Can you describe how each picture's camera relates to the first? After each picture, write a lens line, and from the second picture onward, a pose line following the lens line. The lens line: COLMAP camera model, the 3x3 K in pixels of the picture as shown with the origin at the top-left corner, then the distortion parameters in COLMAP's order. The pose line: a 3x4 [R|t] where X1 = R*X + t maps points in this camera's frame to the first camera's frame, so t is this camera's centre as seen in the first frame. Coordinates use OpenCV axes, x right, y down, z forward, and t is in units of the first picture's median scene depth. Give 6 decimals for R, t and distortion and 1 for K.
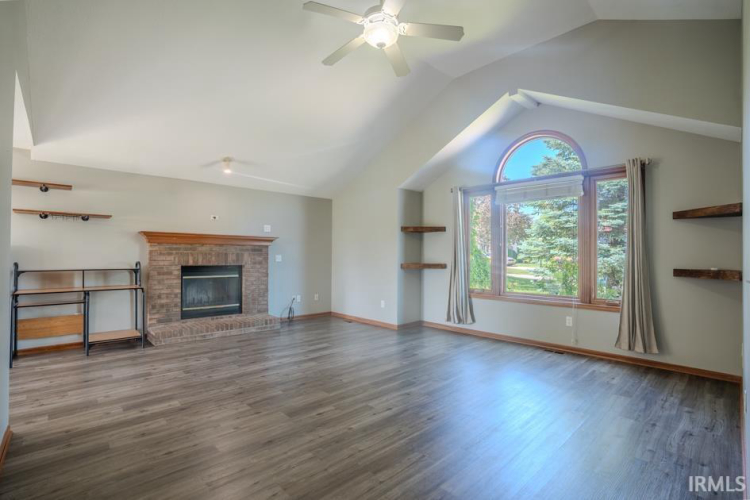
lens RADIAL K [[349.5, 0, 375.0], [0, 349.5, 250.0], [0, 0, 1]] dist [-0.045864, 0.000518]
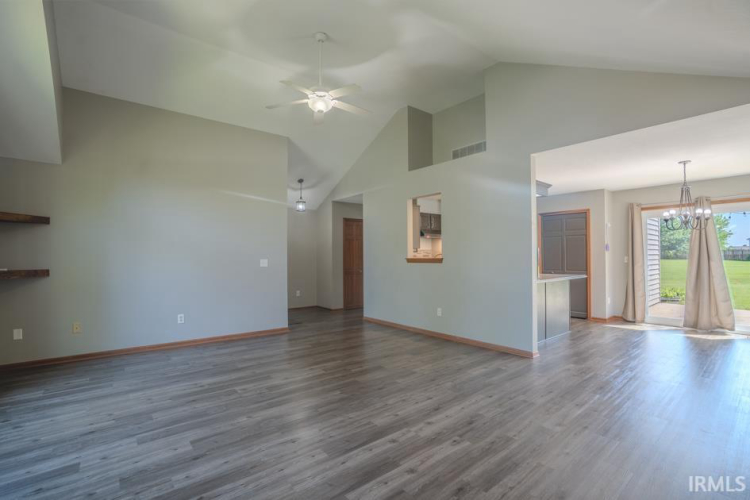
lens RADIAL K [[349.5, 0, 375.0], [0, 349.5, 250.0], [0, 0, 1]] dist [-0.045864, 0.000518]
pose [[-0.997217, -0.000147, 0.074558, -0.244060], [-0.002526, 0.999491, -0.031813, 0.021487], [-0.074515, -0.031913, -0.996709, 1.835631]]
